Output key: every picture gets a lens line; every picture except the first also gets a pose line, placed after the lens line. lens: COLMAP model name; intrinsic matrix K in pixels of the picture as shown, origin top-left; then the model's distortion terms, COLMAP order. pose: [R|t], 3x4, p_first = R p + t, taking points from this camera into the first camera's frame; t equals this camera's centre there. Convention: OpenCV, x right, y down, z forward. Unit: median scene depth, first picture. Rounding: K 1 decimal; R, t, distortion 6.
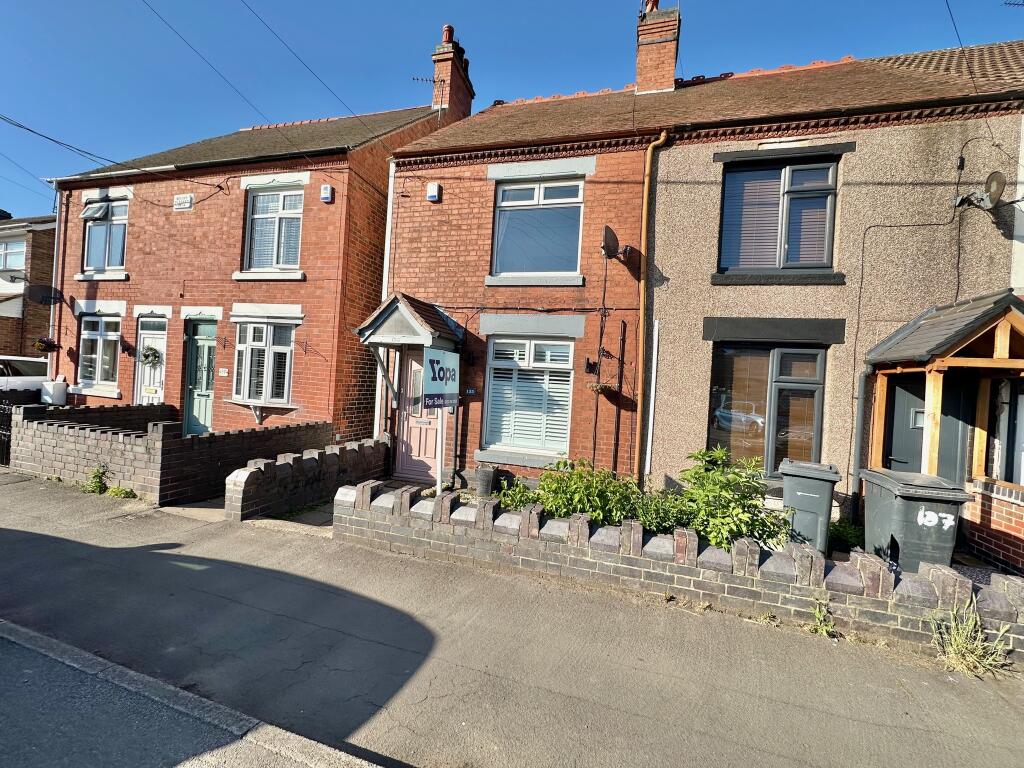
lens RADIAL K [[408.1, 0, 512.0], [0, 408.1, 384.0], [0, 0, 1]] dist [-0.001767, -0.000330]
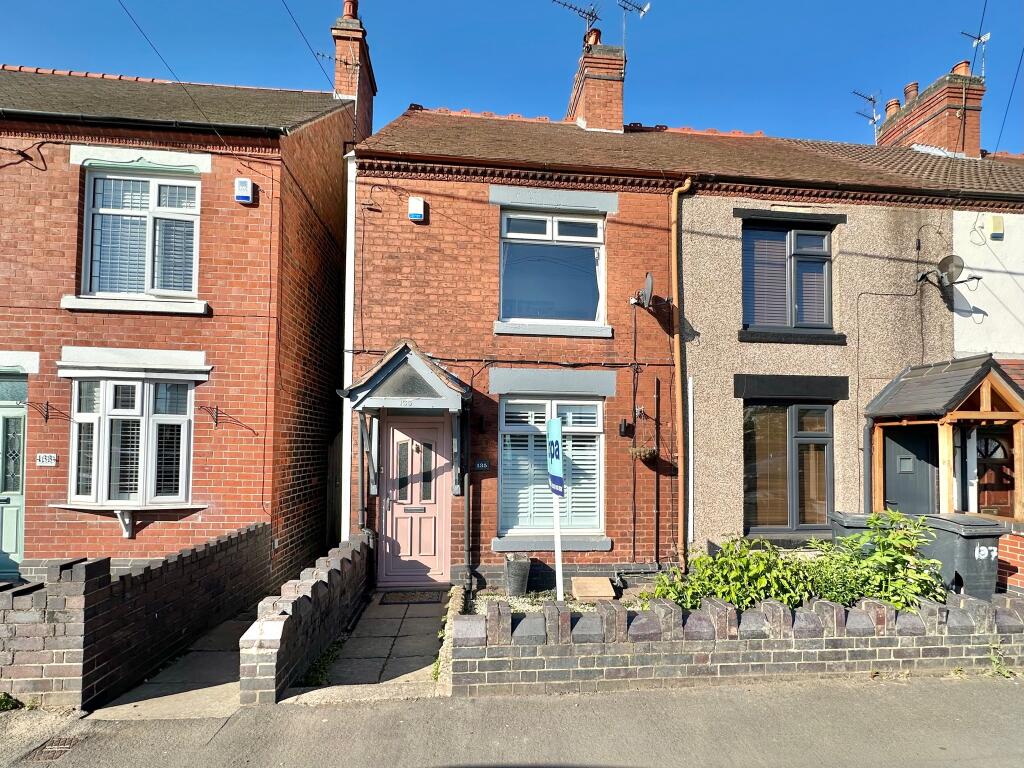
lens RADIAL K [[466.6, 0, 510.5], [0, 466.6, 434.8], [0, 0, 1]] dist [-0.001664, -0.000504]
pose [[0.933830, -0.044014, 0.354998, -0.377276], [0.049435, 0.998758, -0.006210, -0.033890], [-0.354284, 0.023349, 0.934846, 0.131834]]
